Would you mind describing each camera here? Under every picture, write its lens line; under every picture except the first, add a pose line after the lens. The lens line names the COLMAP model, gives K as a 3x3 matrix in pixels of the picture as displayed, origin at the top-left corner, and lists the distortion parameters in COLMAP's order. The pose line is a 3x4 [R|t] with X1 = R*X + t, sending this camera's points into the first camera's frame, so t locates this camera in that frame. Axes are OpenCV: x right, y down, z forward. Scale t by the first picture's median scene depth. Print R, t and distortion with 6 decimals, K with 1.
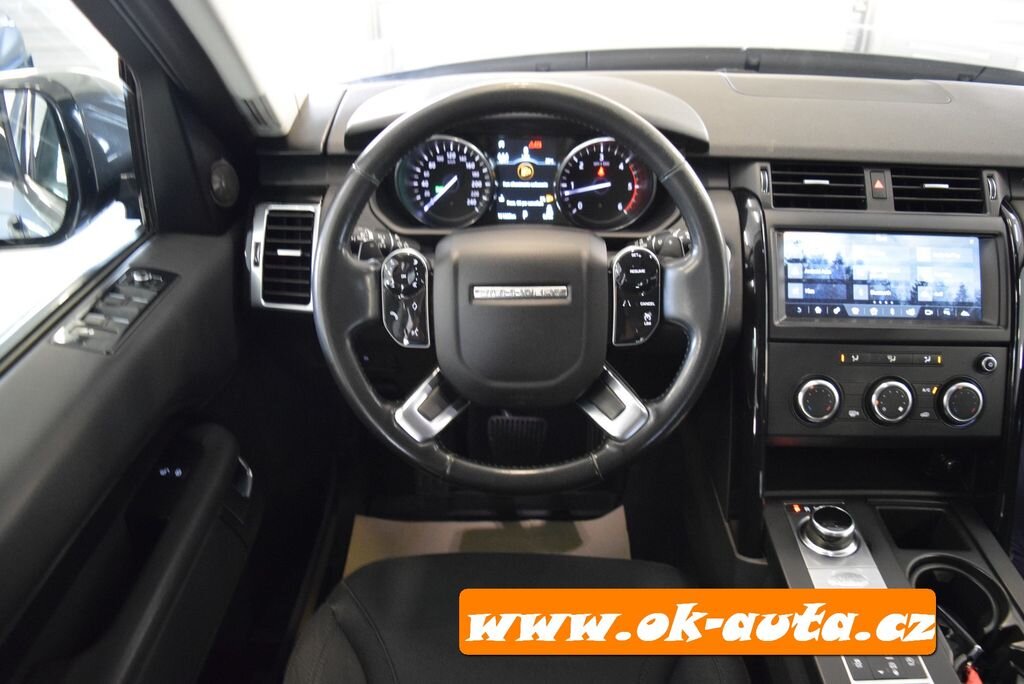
lens RADIAL K [[797.2, 0, 512.0], [0, 797.2, 342.0], [0, 0, 1]] dist [-0.086723, 0.006166]
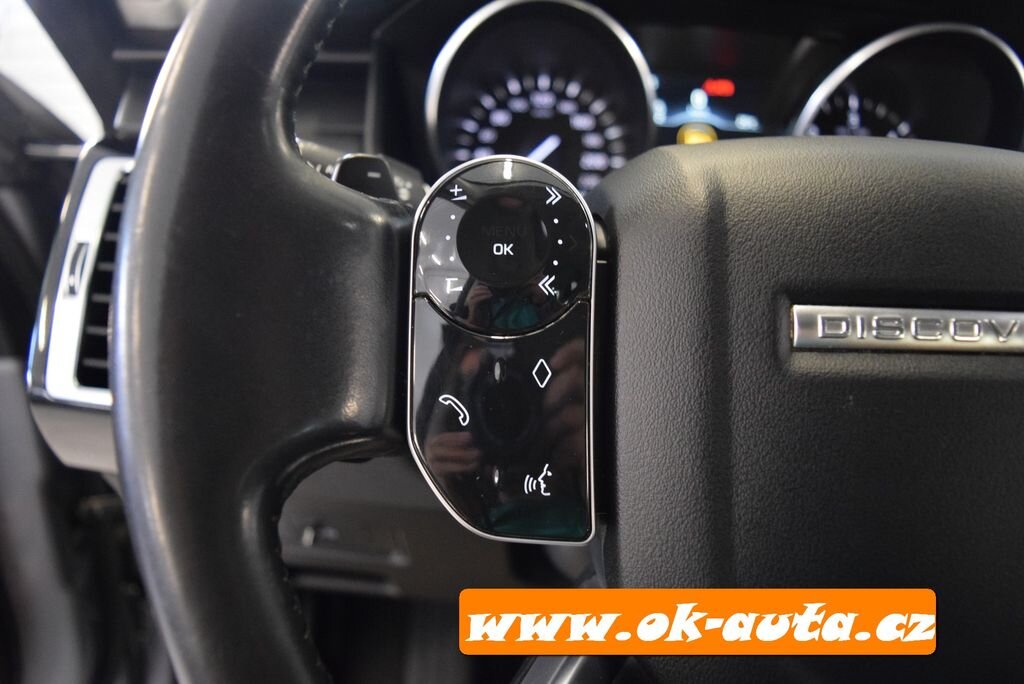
lens RADIAL K [[797.2, 0, 512.0], [0, 797.2, 342.0], [0, 0, 1]] dist [-0.086723, 0.006166]
pose [[0.998809, 0.036003, 0.032944, -0.108404], [-0.029242, 0.981999, -0.186607, -0.006340], [-0.039070, 0.185422, 0.981882, 0.586565]]
